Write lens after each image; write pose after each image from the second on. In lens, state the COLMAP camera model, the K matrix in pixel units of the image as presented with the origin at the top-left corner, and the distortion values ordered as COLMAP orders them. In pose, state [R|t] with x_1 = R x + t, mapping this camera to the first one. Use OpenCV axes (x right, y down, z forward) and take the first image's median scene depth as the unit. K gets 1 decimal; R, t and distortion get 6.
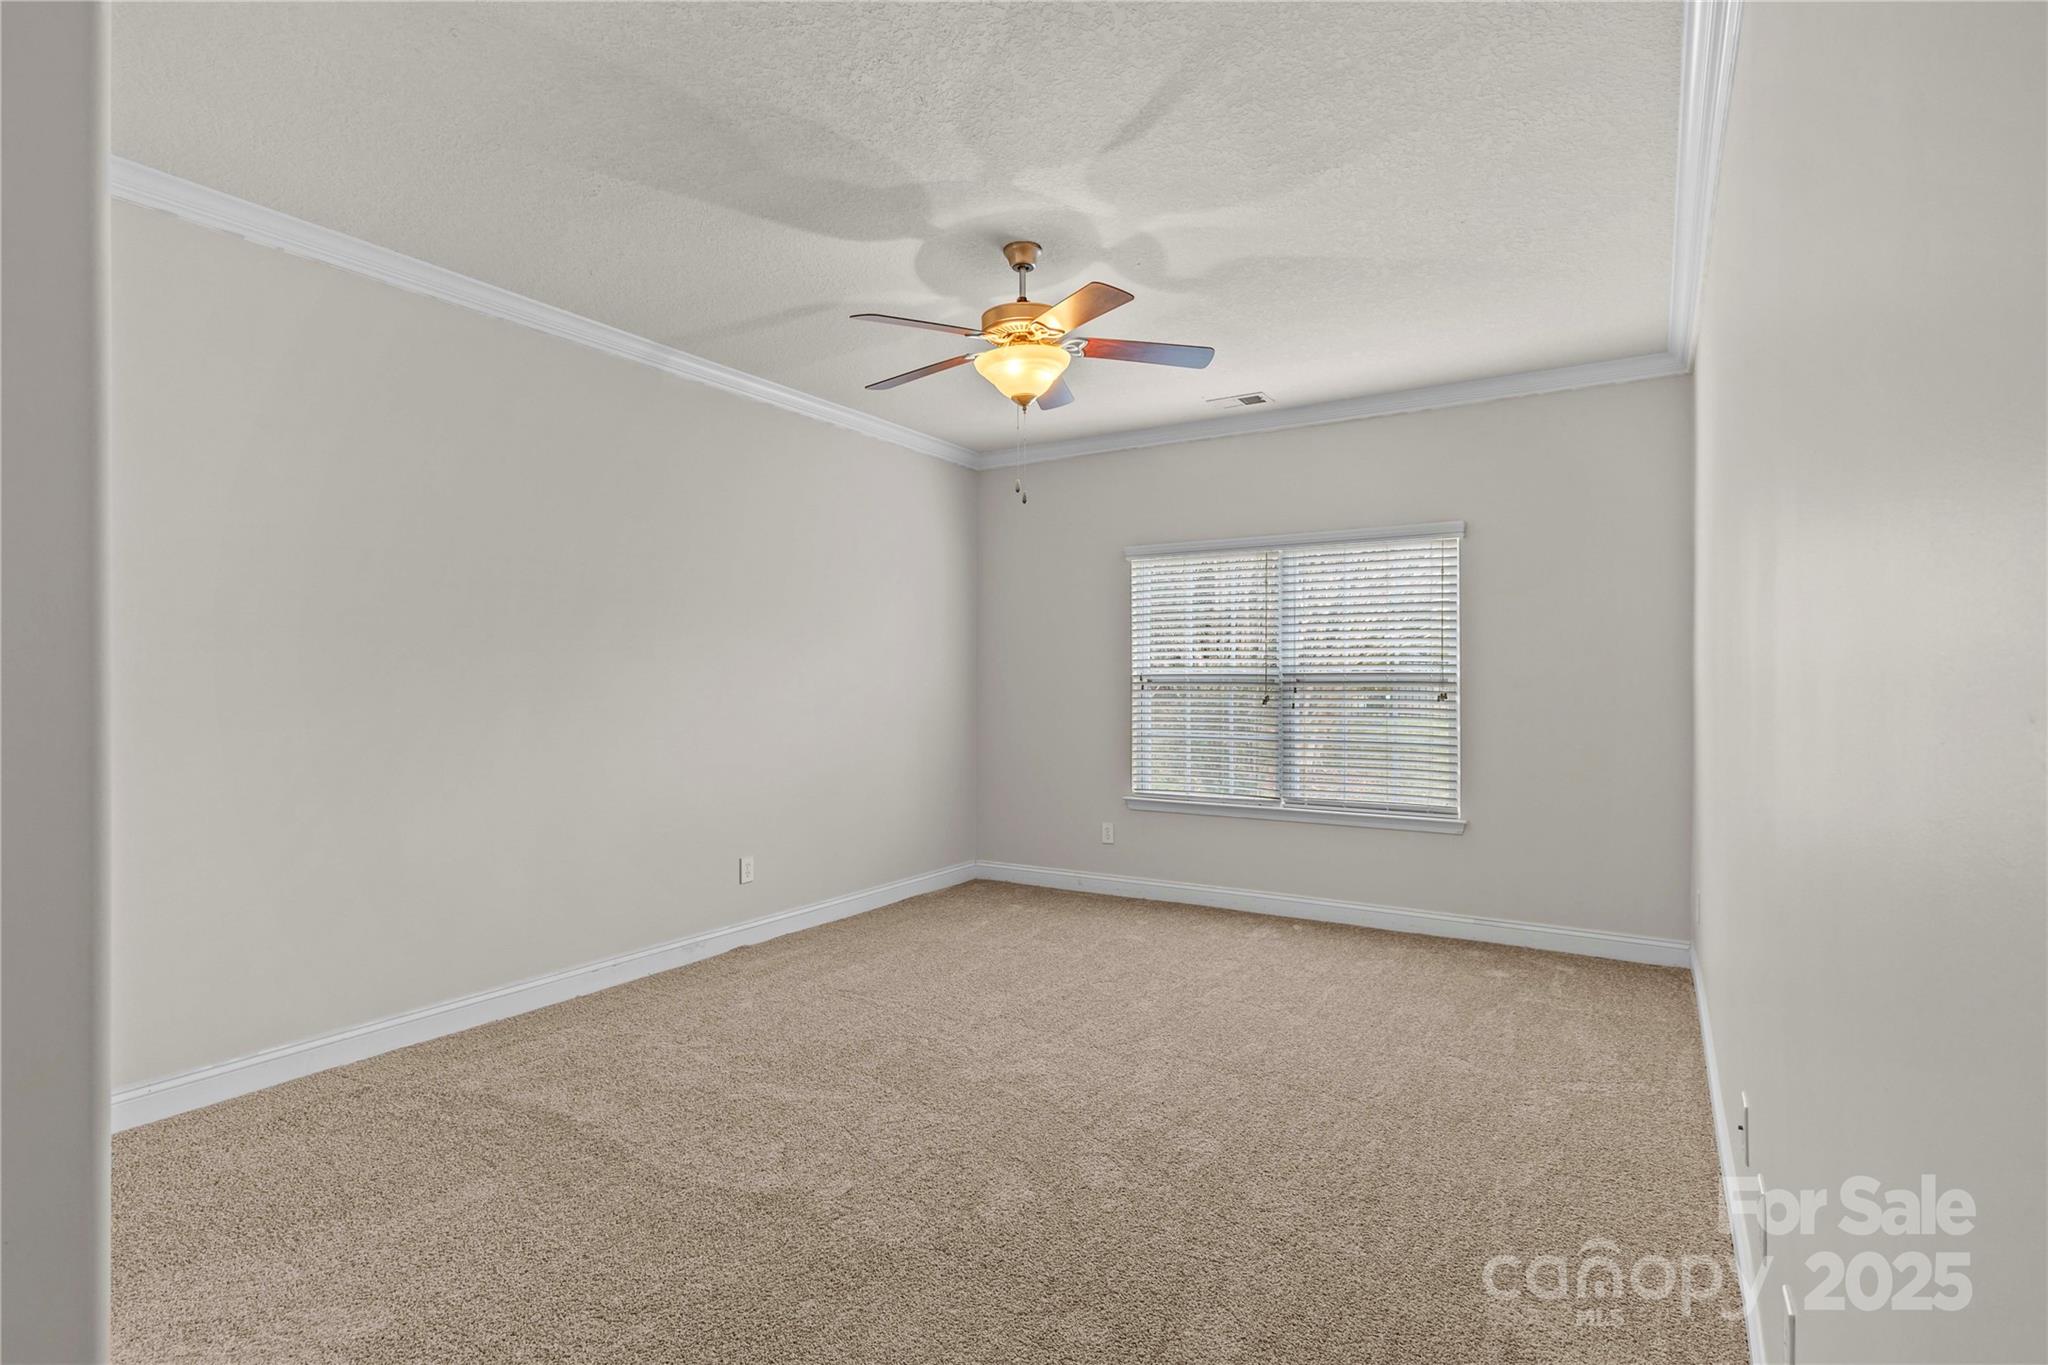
lens RADIAL K [[1000.3, 0, 1027.1], [0, 1000.3, 684.5], [0, 0, 1]] dist [0.016518, -0.002204]
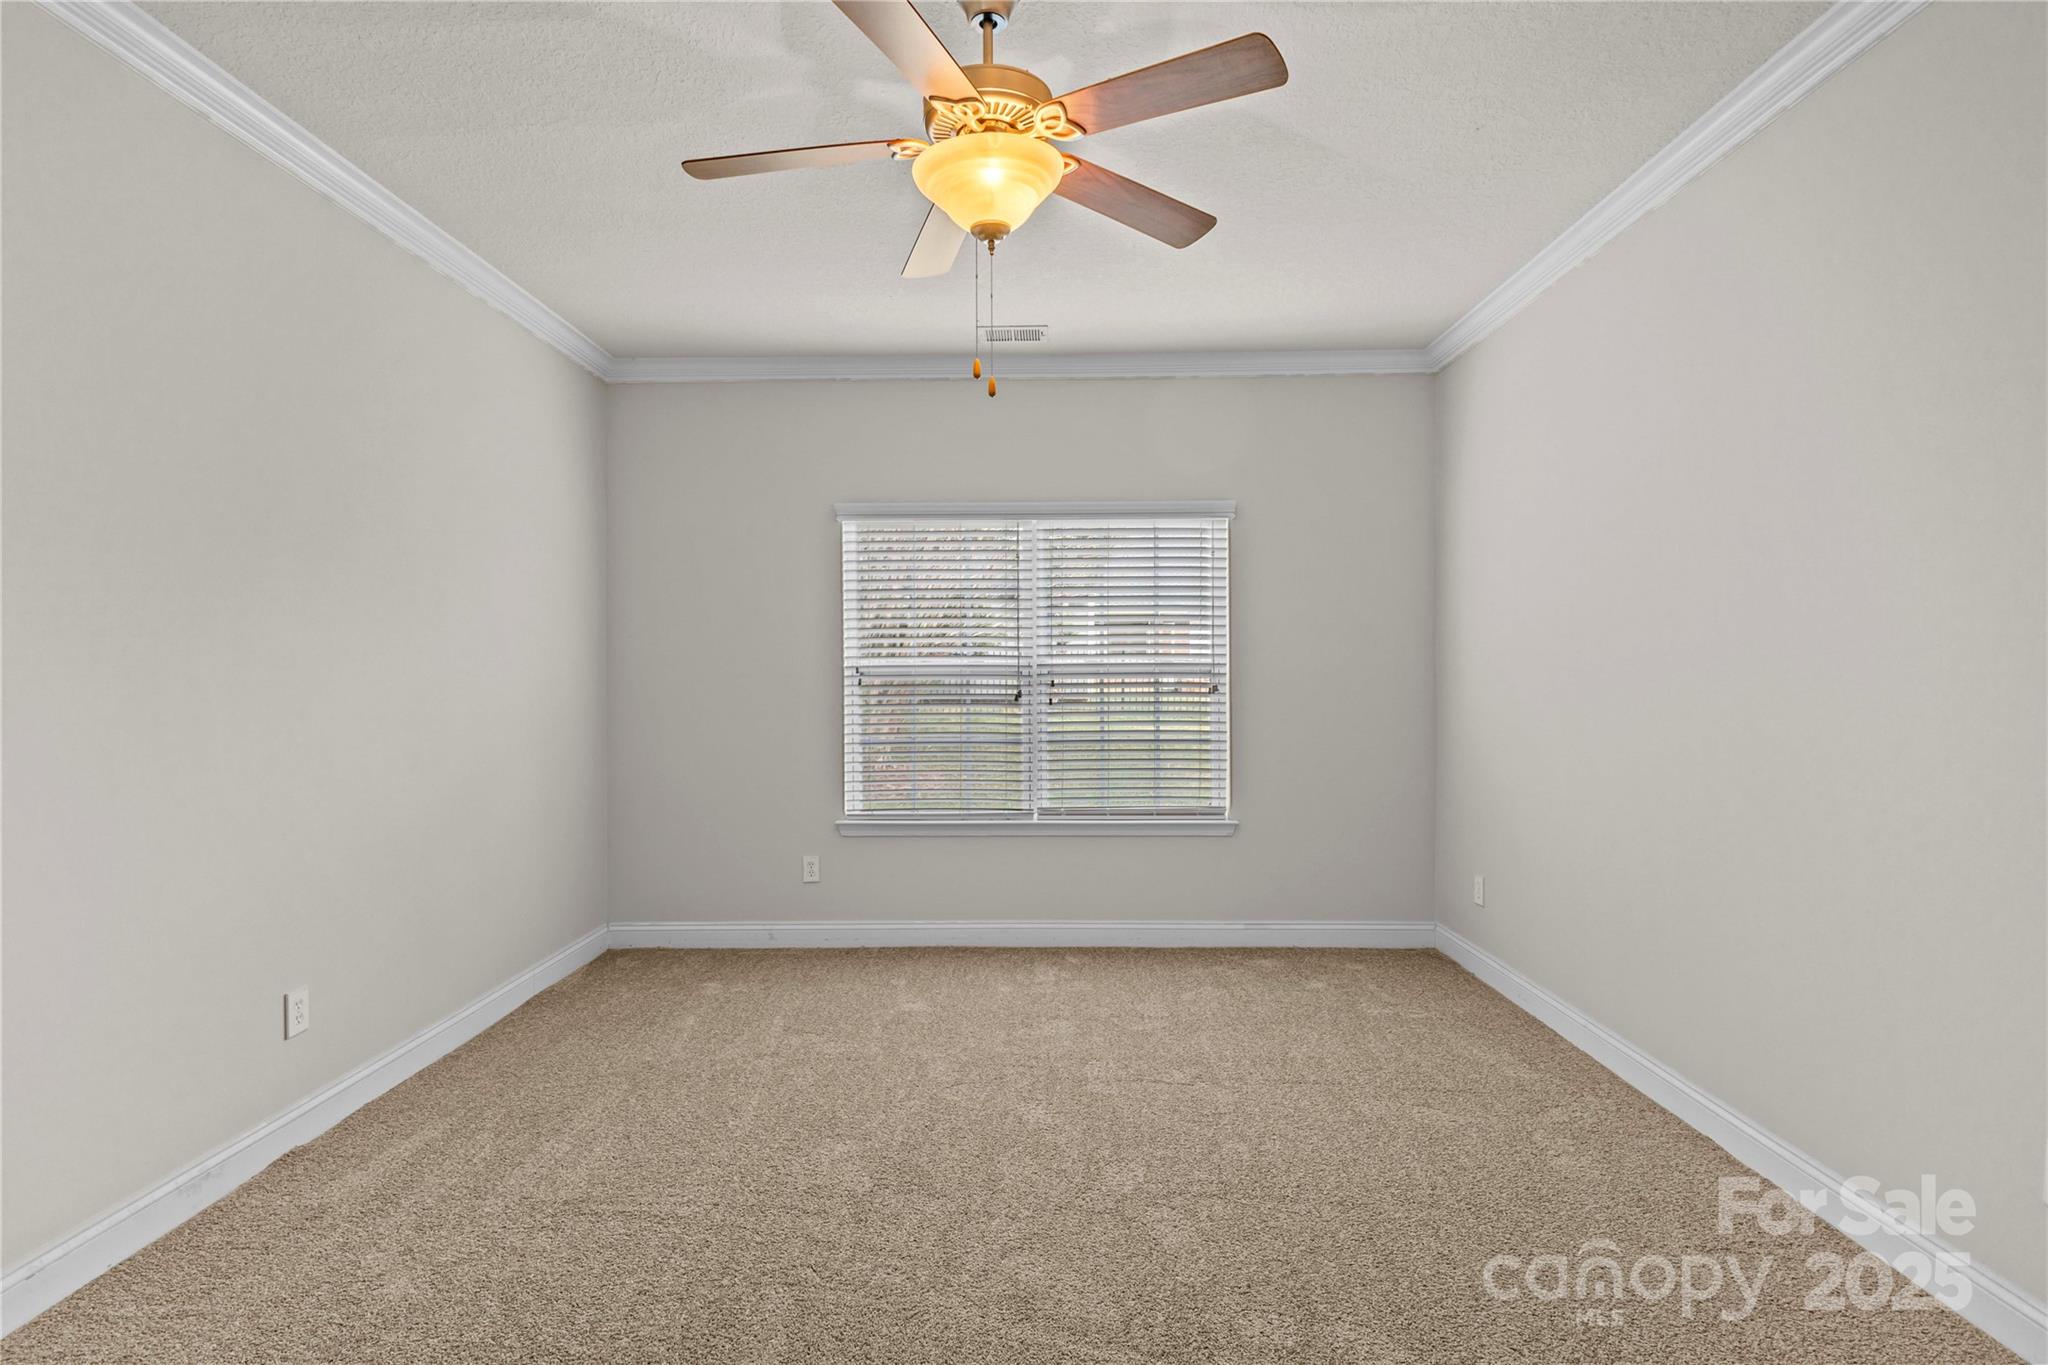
lens RADIAL K [[1000.3, 0, 1021.4], [0, 1000.3, 683.3], [0, 0, 1]] dist [0.016518, -0.002204]
pose [[0.860214, -0.010050, 0.509835, -0.215621], [0.006528, 0.999941, 0.008696, -0.002443], [-0.509892, -0.004152, 0.860229, 0.301951]]
